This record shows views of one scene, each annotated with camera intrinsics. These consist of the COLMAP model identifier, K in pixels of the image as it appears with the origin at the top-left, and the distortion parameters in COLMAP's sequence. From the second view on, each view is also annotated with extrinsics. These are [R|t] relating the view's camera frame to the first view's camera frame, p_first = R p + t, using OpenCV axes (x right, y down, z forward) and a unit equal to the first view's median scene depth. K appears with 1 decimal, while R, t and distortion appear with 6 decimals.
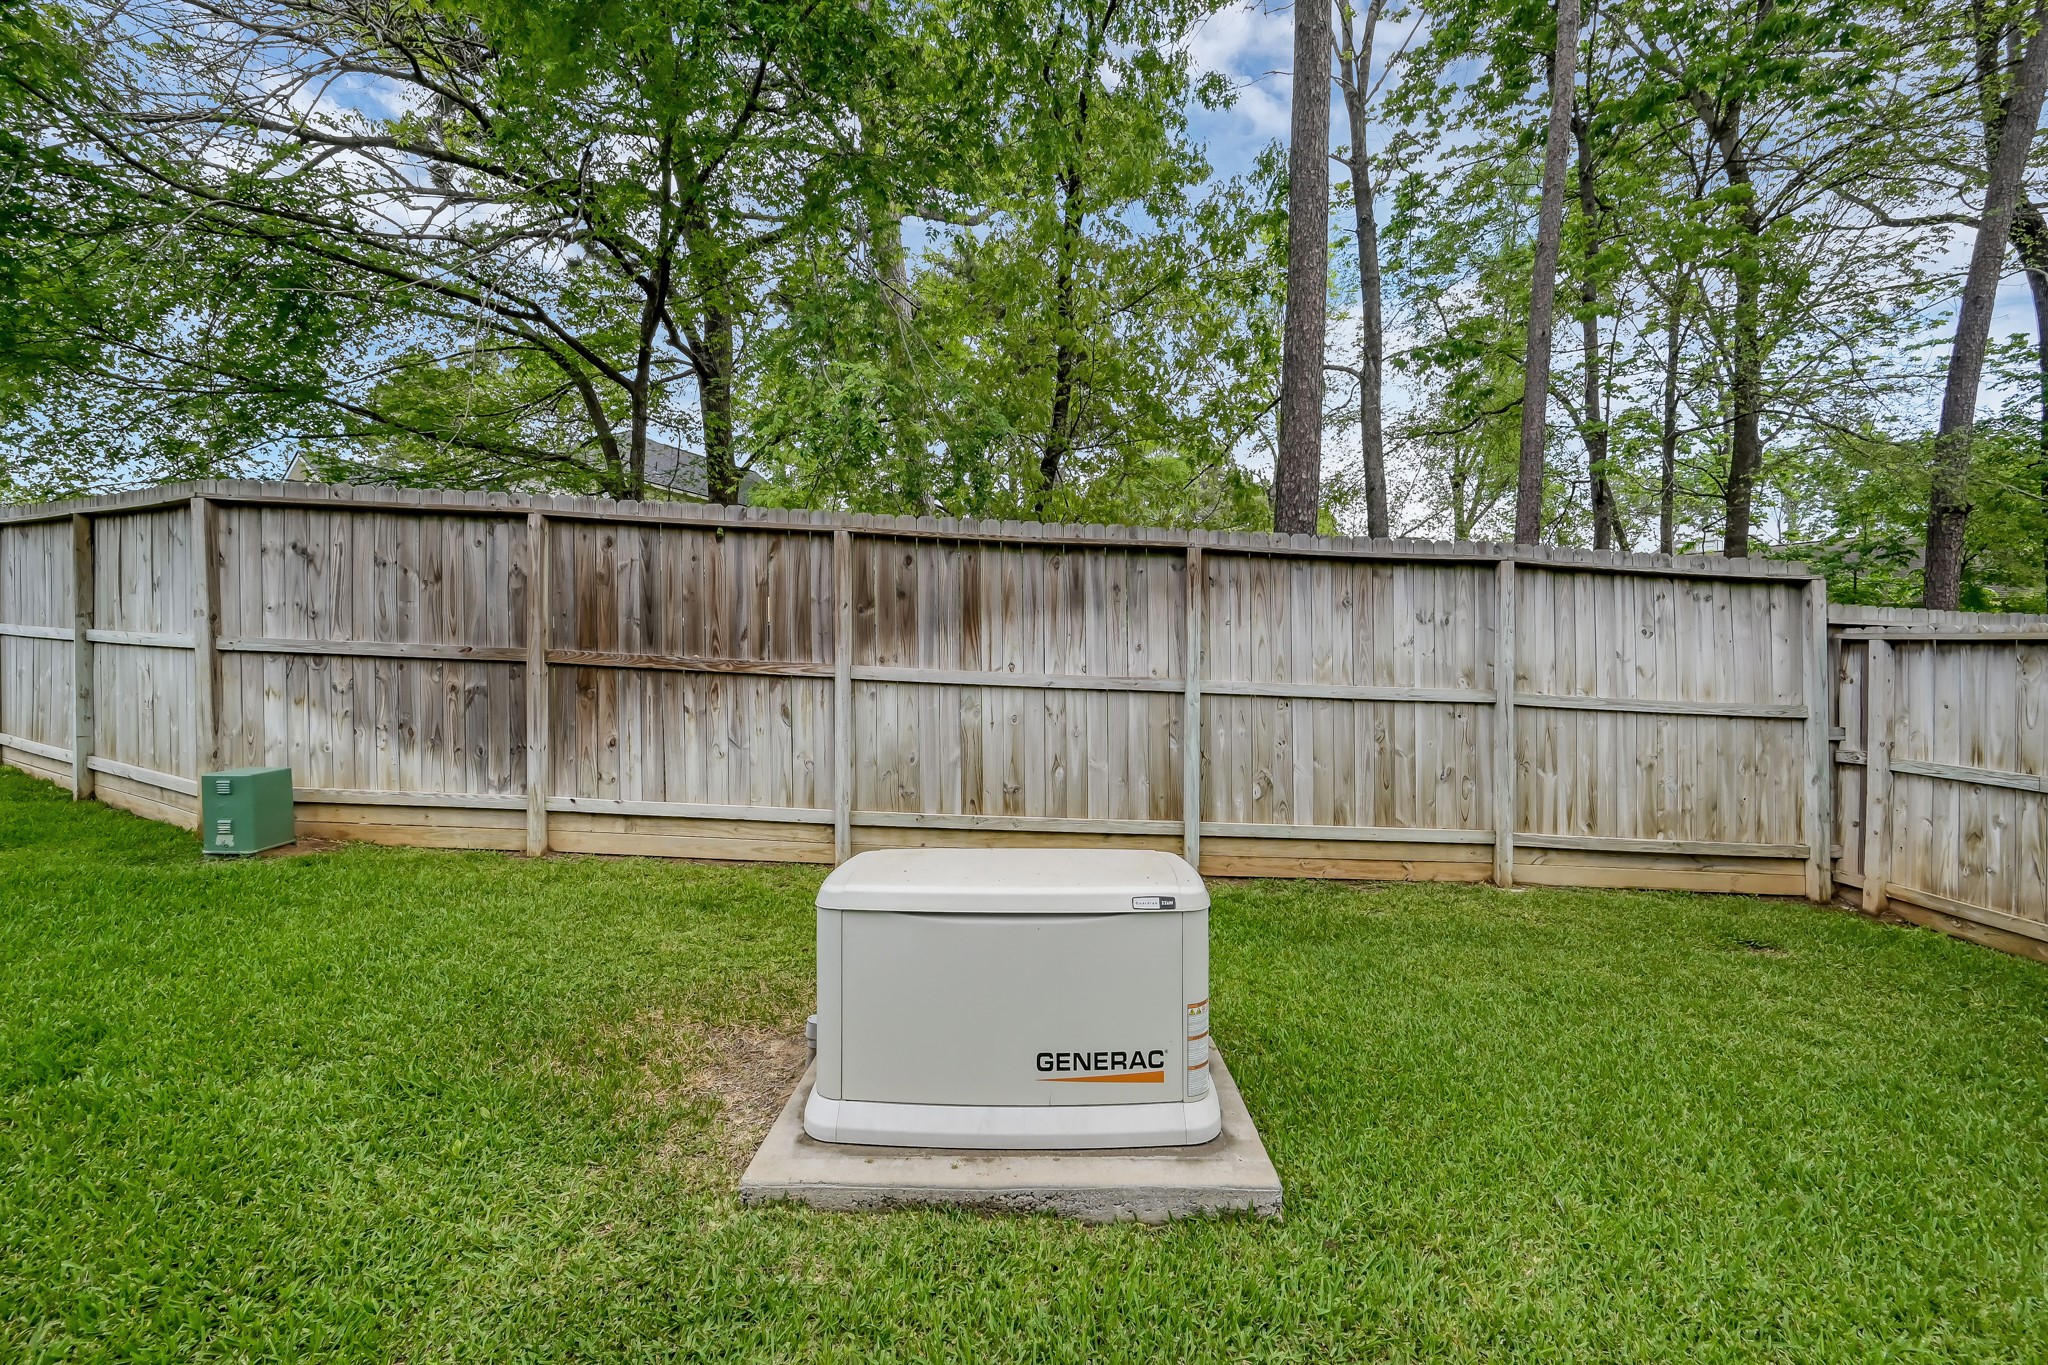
lens RADIAL K [[804.5, 0, 1023.4], [0, 804.5, 686.1], [0, 0, 1]] dist [-0.000138, -0.000321]
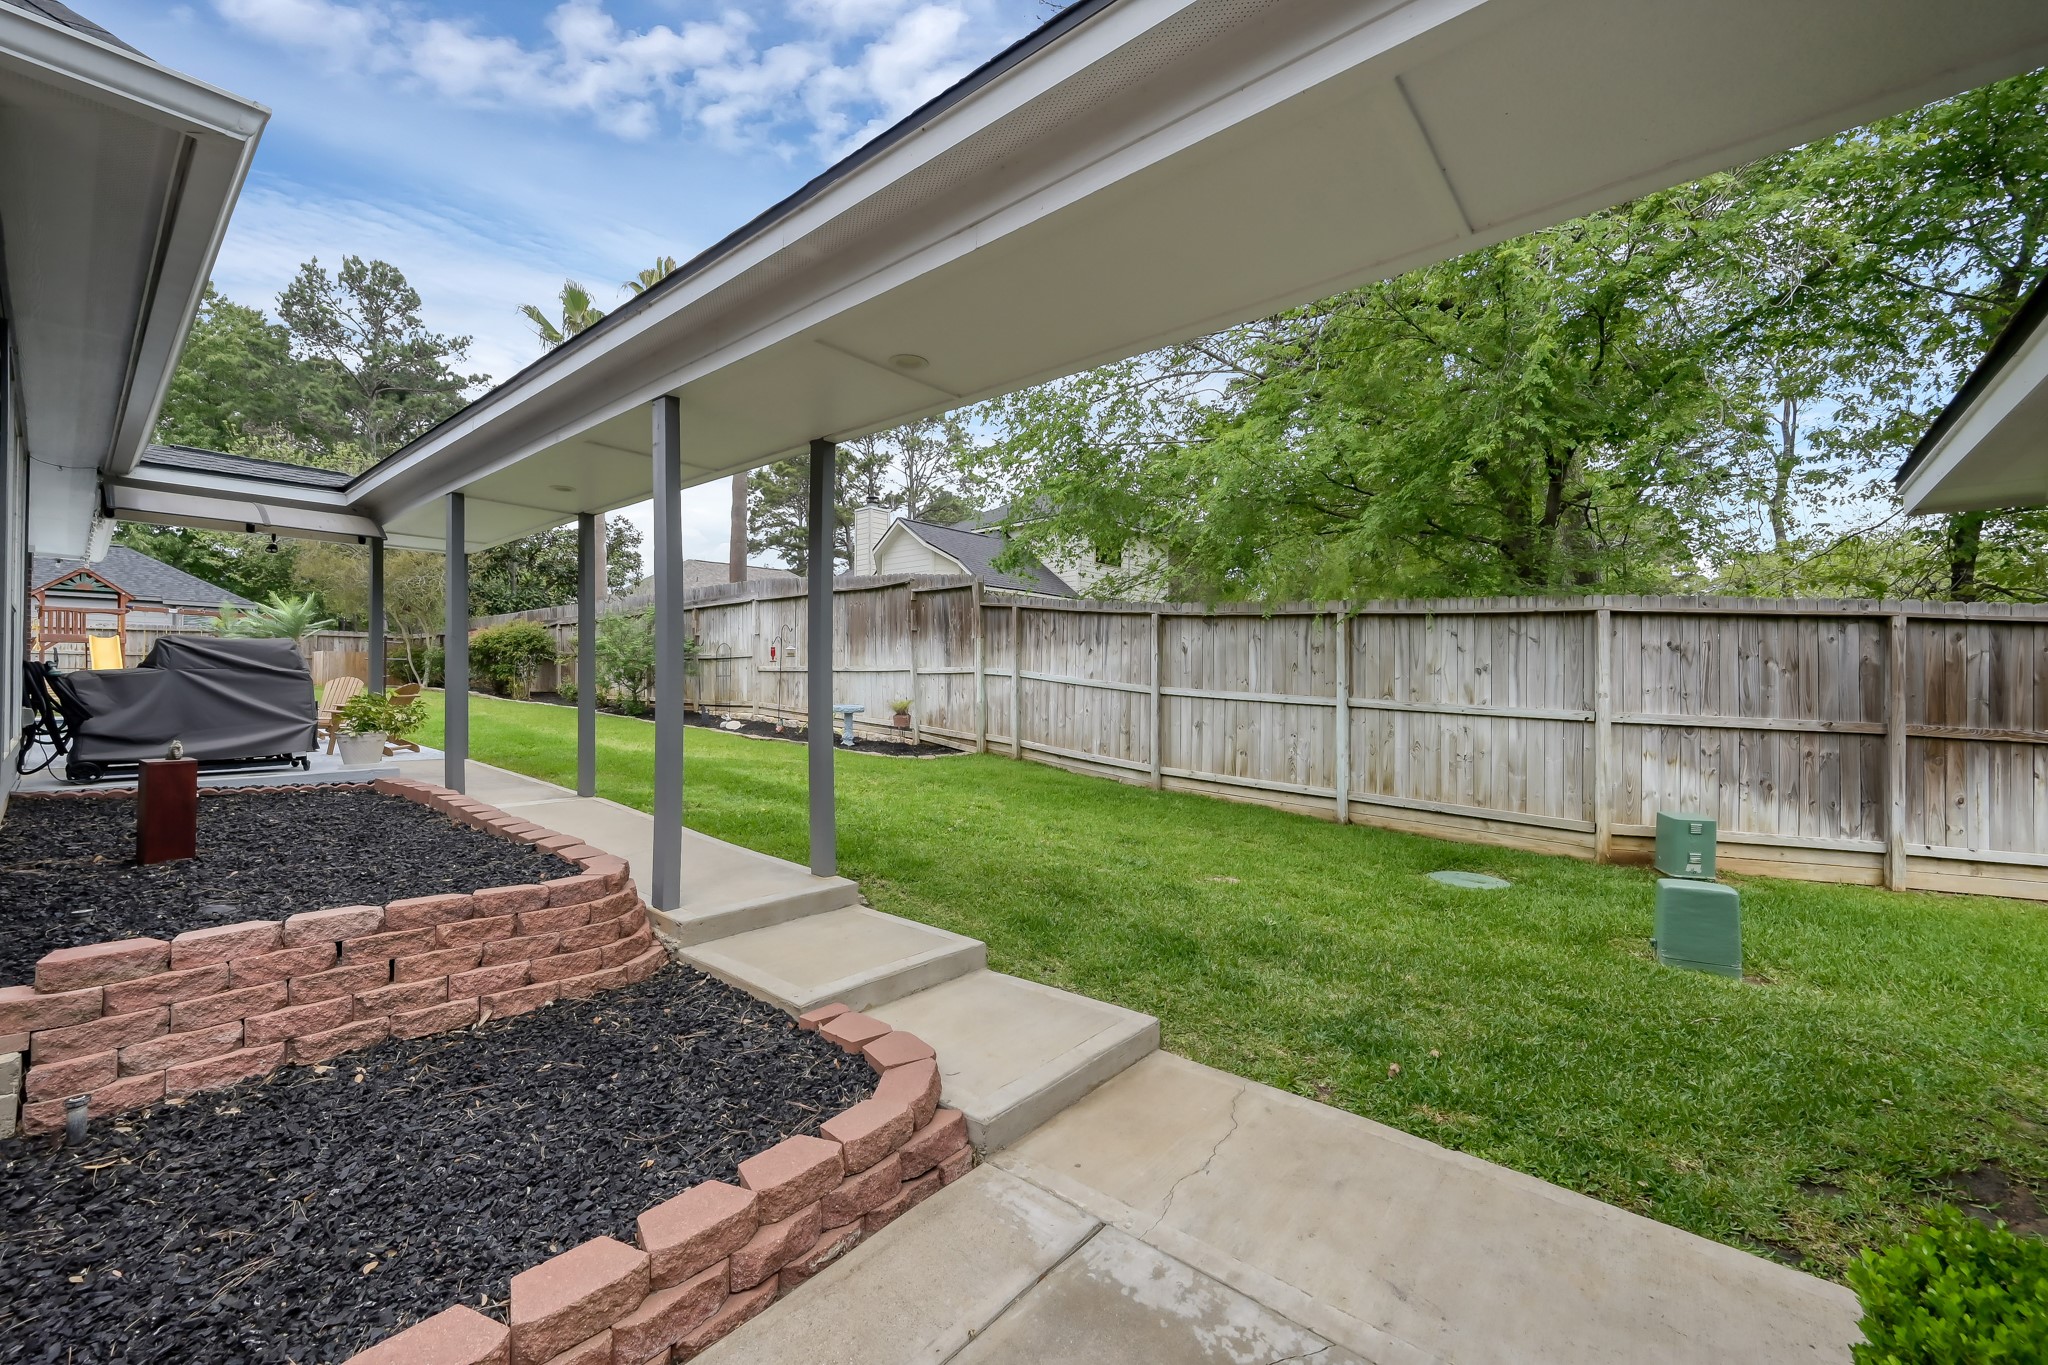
lens RADIAL K [[804.5, 0, 1026.2], [0, 804.5, 679.0], [0, 0, 1]] dist [-0.000138, -0.000321]
pose [[0.970391, -0.002480, -0.241527, -1.600112], [-0.002422, 0.999797, -0.019994, -0.087516], [0.241527, 0.019987, 0.970188, -0.533555]]
